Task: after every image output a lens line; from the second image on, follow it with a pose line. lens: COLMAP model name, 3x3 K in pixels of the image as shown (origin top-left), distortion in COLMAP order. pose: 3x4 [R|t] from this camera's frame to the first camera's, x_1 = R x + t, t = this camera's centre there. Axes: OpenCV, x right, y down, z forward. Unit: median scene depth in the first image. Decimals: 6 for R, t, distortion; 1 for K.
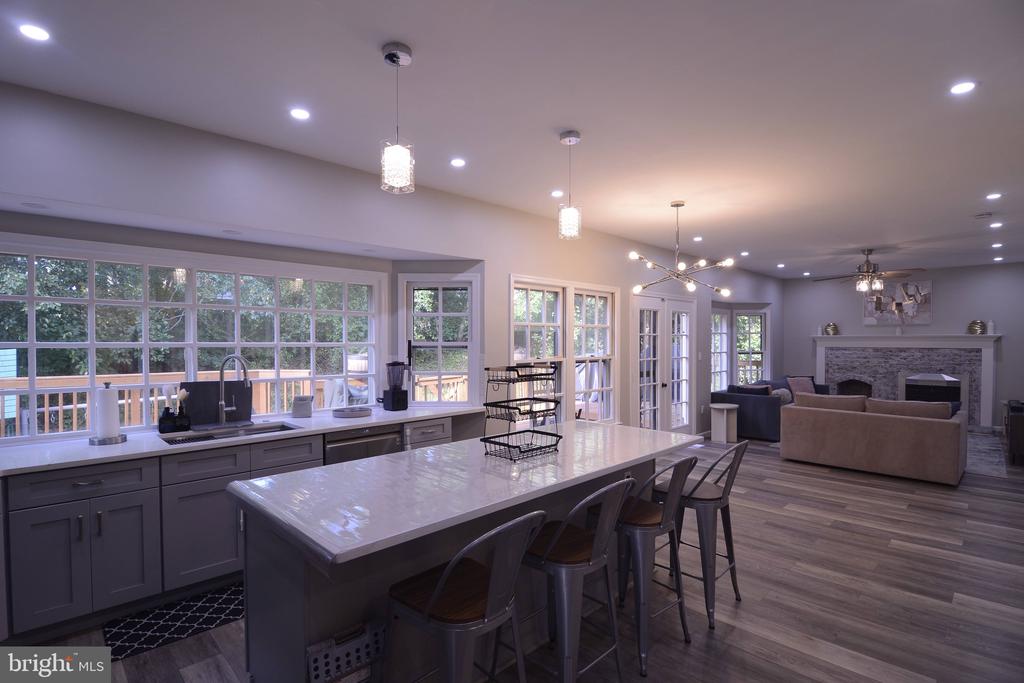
lens RADIAL K [[500.6, 0, 512.0], [0, 500.6, 341.5], [0, 0, 1]] dist [-0.004265, -0.000797]
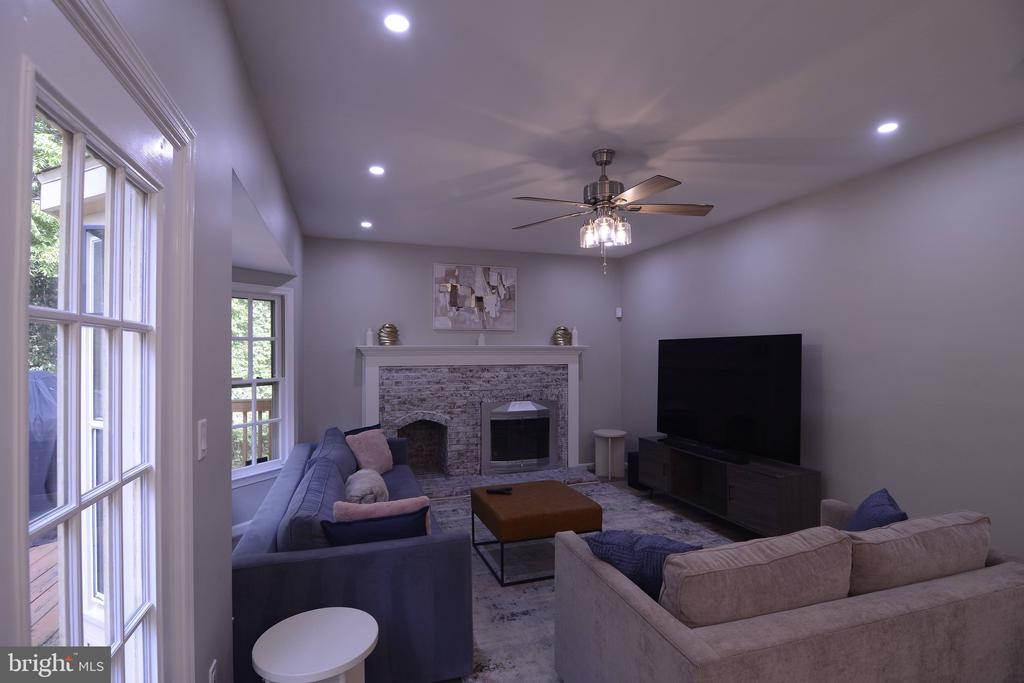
lens RADIAL K [[490.8, 0, 509.3], [0, 490.8, 348.1], [0, 0, 1]] dist [-0.002786, -0.000999]
pose [[0.443986, 0.006049, 0.896014, 0.220115], [0.006807, 0.999926, -0.010123, -0.003085], [-0.896008, 0.010594, 0.443911, 0.696377]]
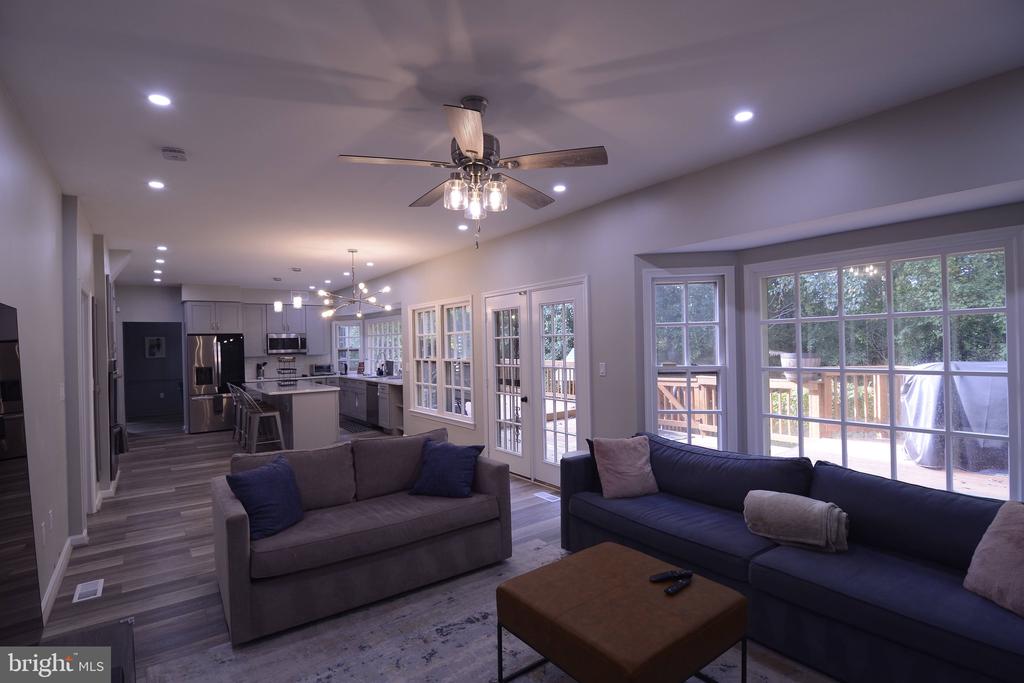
lens RADIAL K [[490.8, 0, 509.3], [0, 490.8, 348.1], [0, 0, 1]] dist [-0.002786, -0.000999]
pose [[-0.151006, 0.014412, -0.988428, 0.842126], [0.021285, 0.999709, 0.011325, -0.003951], [0.988304, -0.019328, -0.151268, 0.850168]]
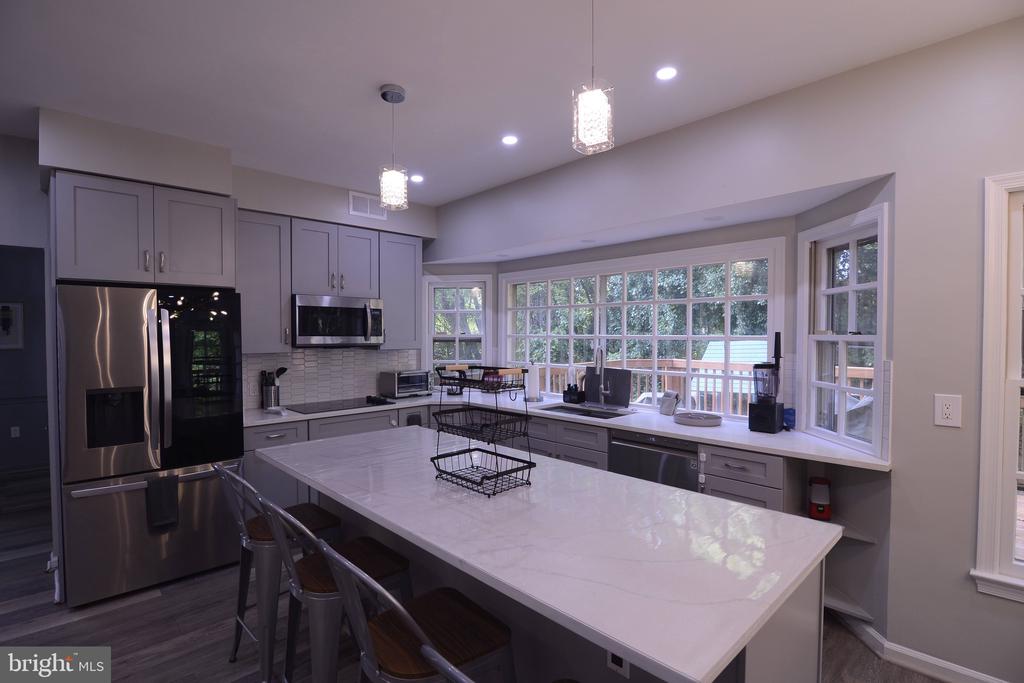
lens RADIAL K [[490.8, 0, 509.3], [0, 490.8, 348.1], [0, 0, 1]] dist [-0.002786, -0.000999]
pose [[-0.039664, 0.025414, -0.998890, 0.227631], [0.001089, 0.999677, 0.025391, 0.001410], [0.999212, -0.000081, -0.039679, 0.327537]]
